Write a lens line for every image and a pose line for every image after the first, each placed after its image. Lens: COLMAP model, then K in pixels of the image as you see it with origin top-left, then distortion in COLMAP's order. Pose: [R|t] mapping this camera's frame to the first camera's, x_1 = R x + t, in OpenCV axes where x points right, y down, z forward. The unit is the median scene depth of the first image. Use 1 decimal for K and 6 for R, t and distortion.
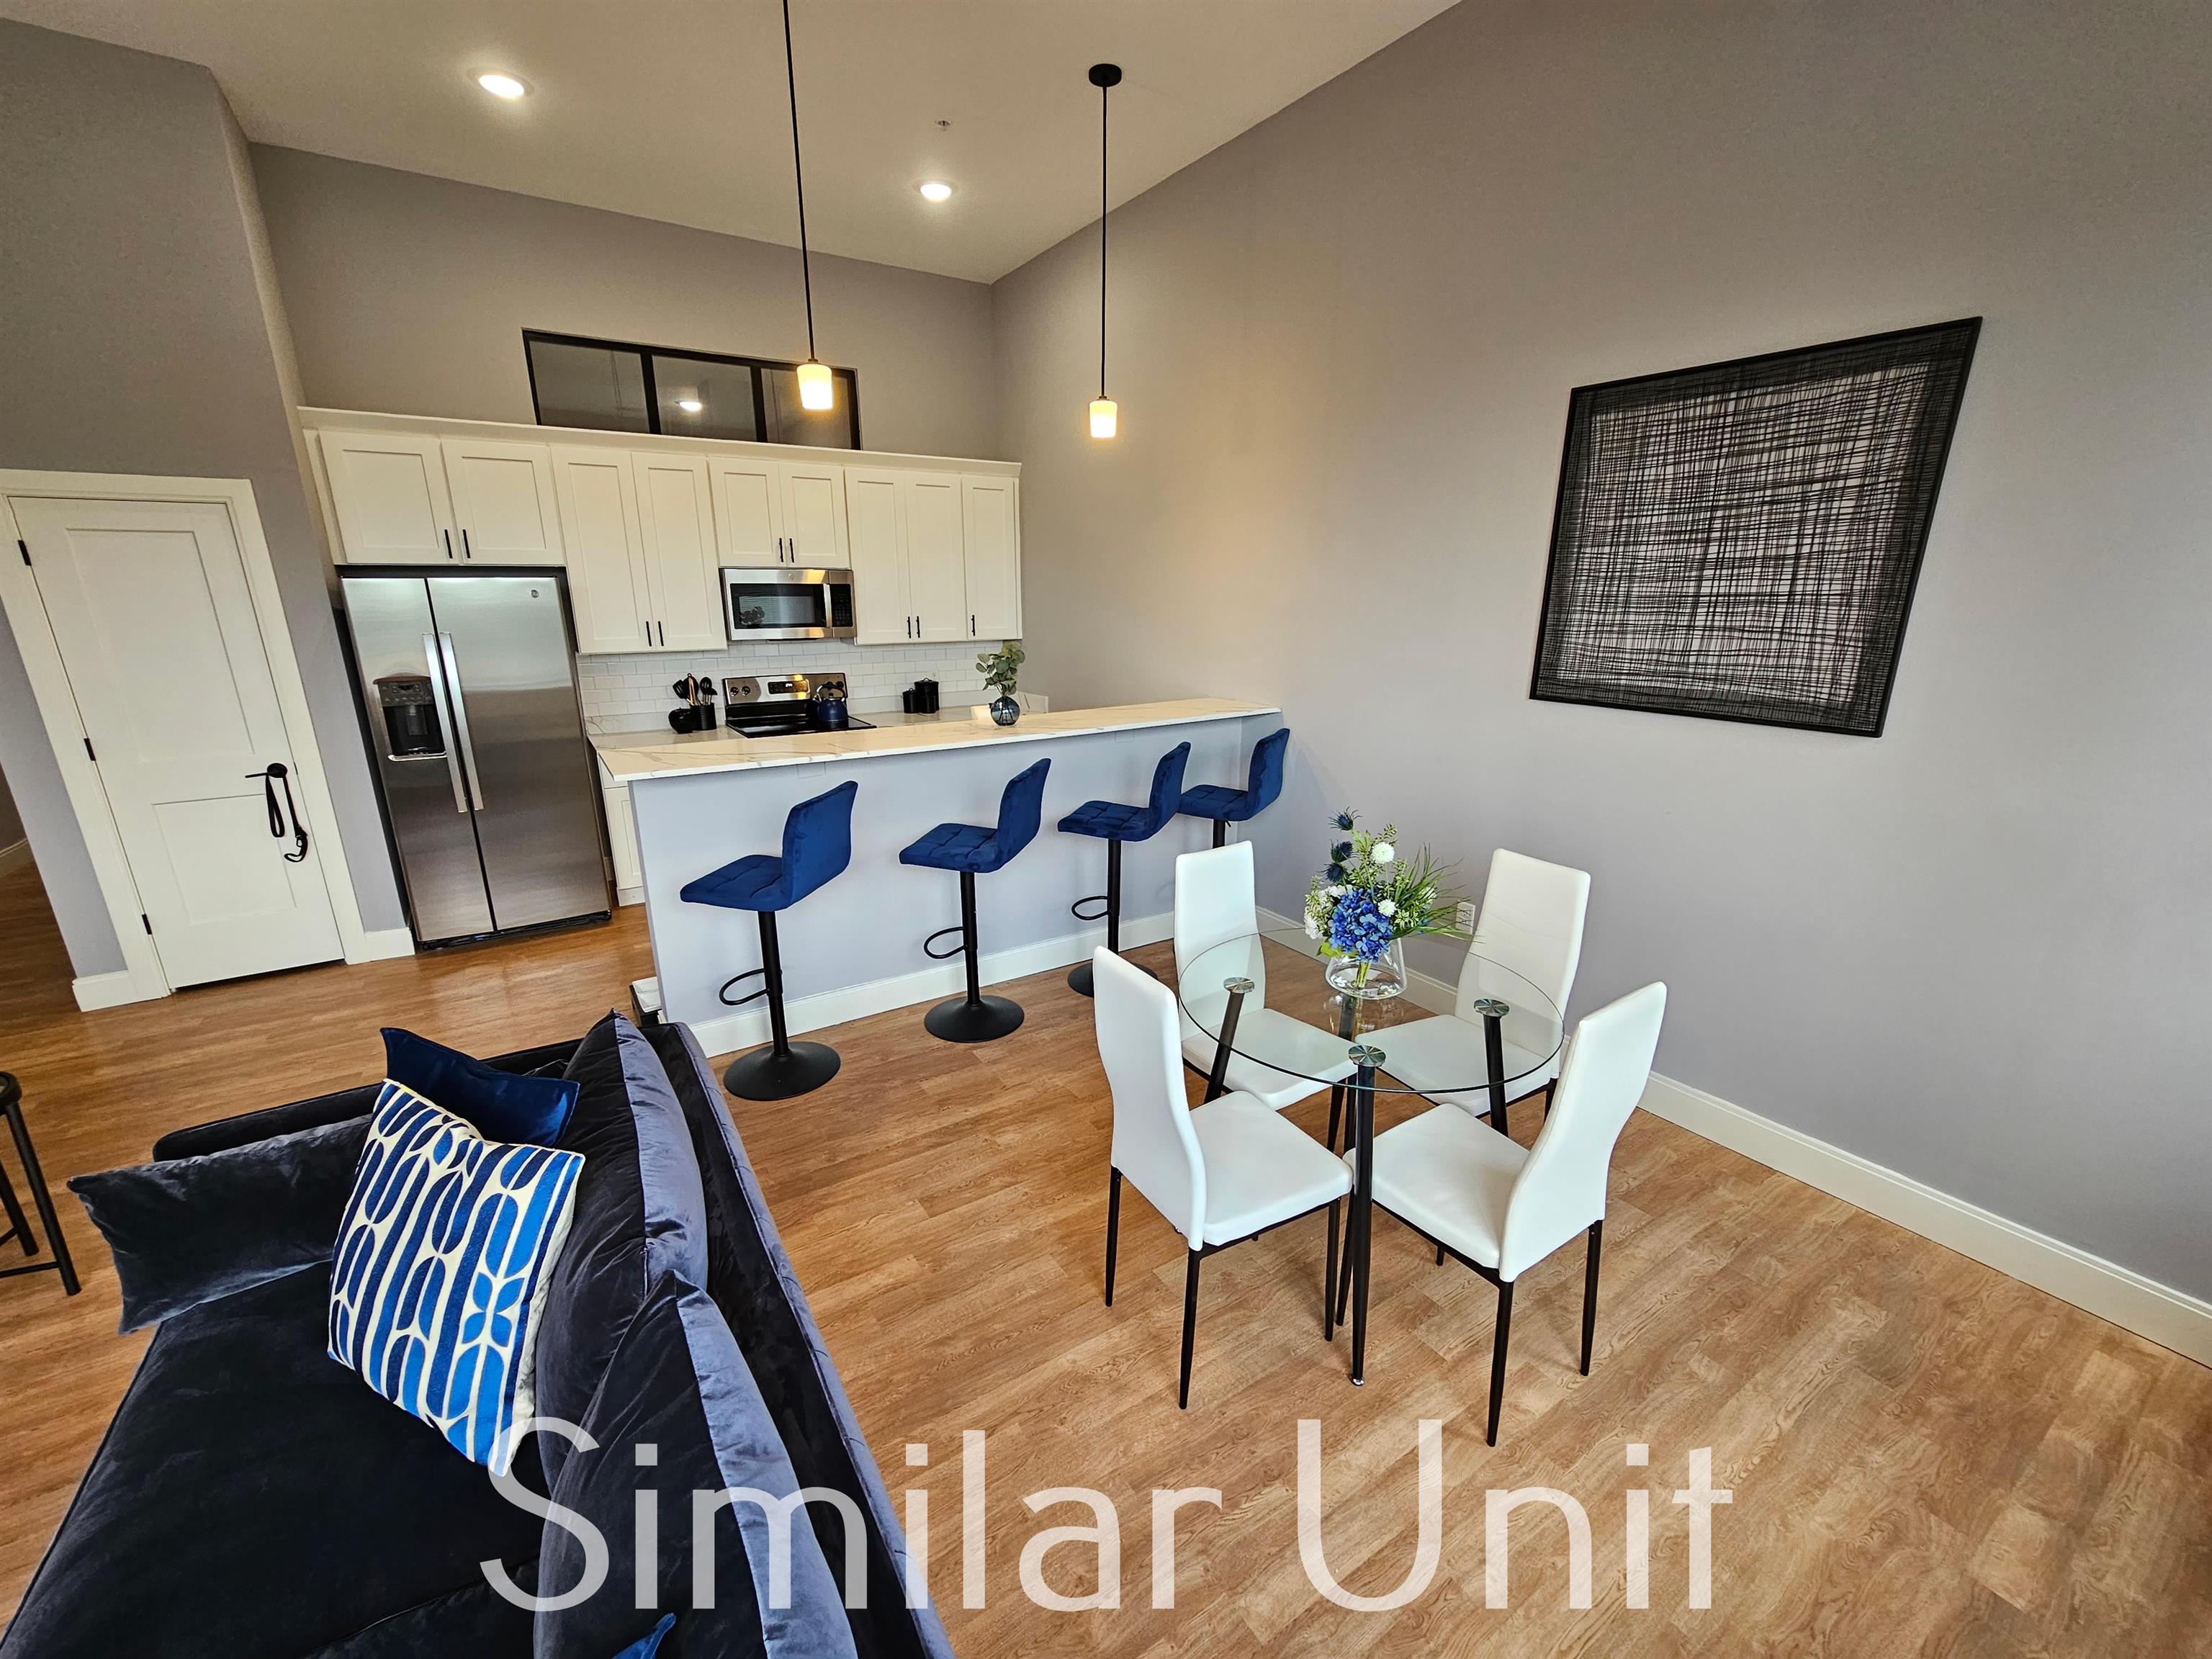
lens RADIAL K [[905.2, 0, 1100.4], [0, 905.2, 848.4], [0, 0, 1]] dist [-0.004691, 0.001089]
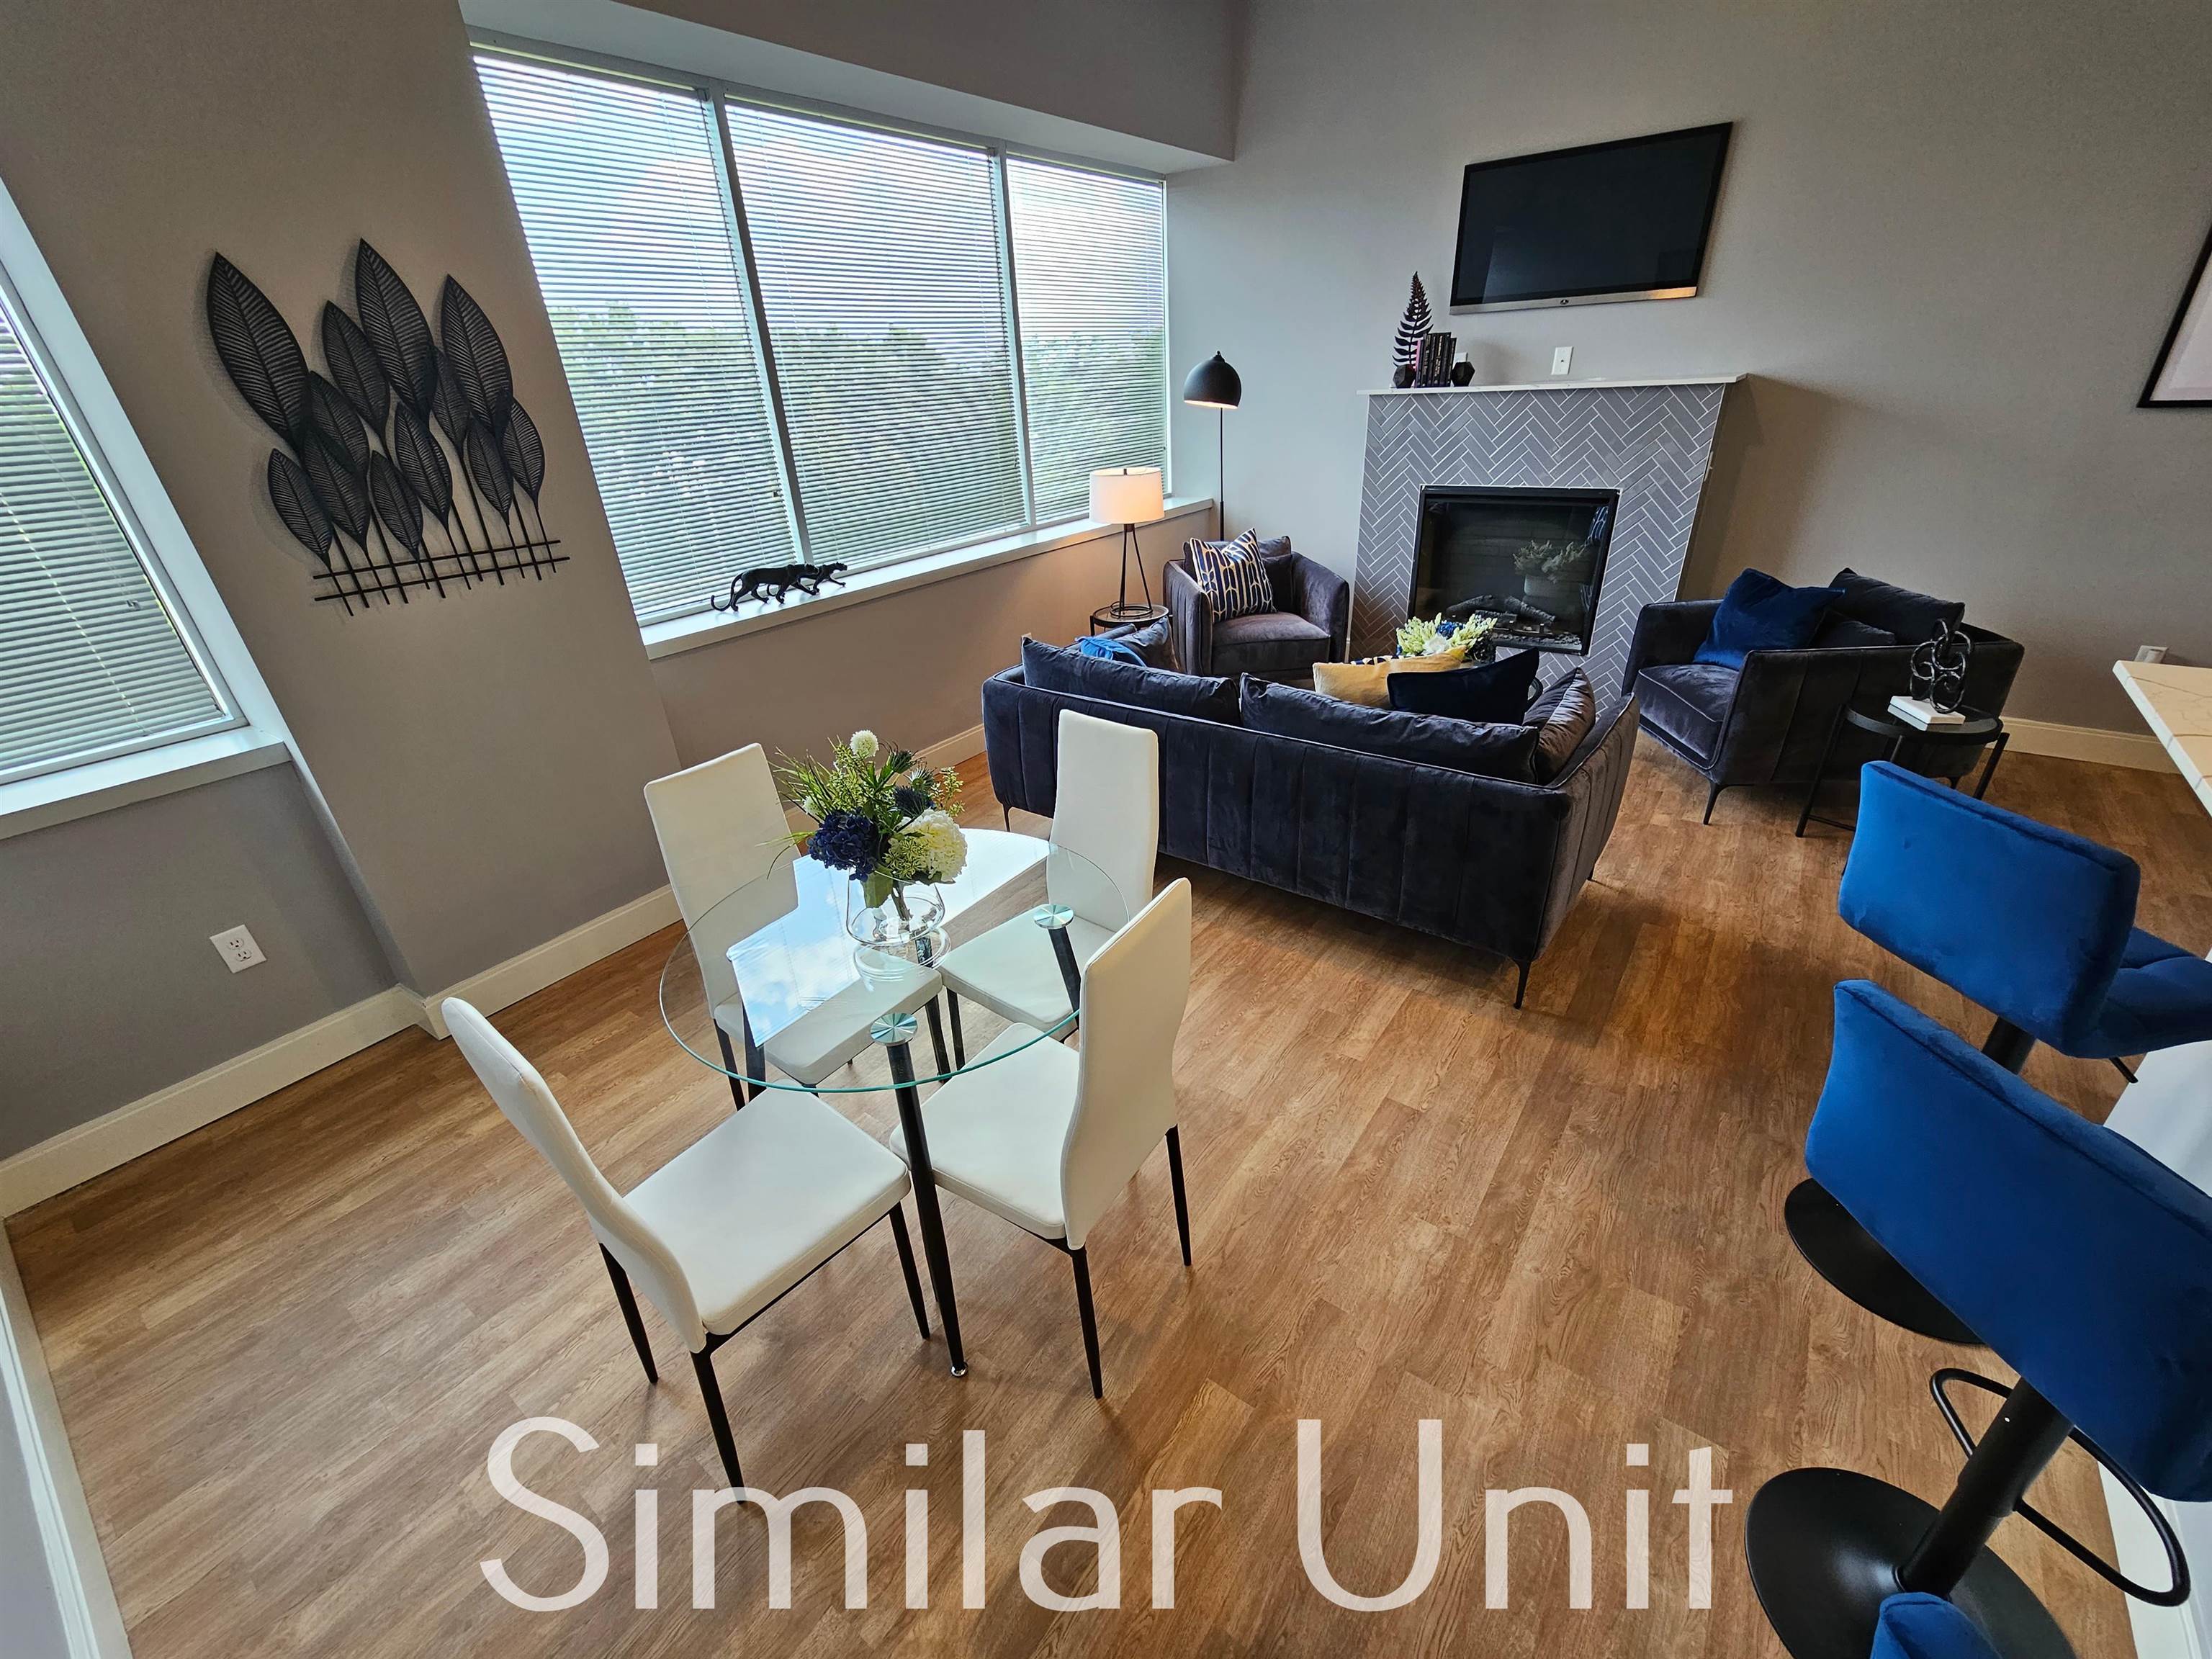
lens RADIAL K [[905.2, 0, 1107.7], [0, 905.2, 845.5], [0, 0, 1]] dist [-0.004691, 0.001089]
pose [[-0.930475, 0.211312, -0.299272, 0.296834], [-0.054532, 0.727903, 0.683508, -0.391855], [0.362274, 0.652307, -0.665773, 1.329079]]
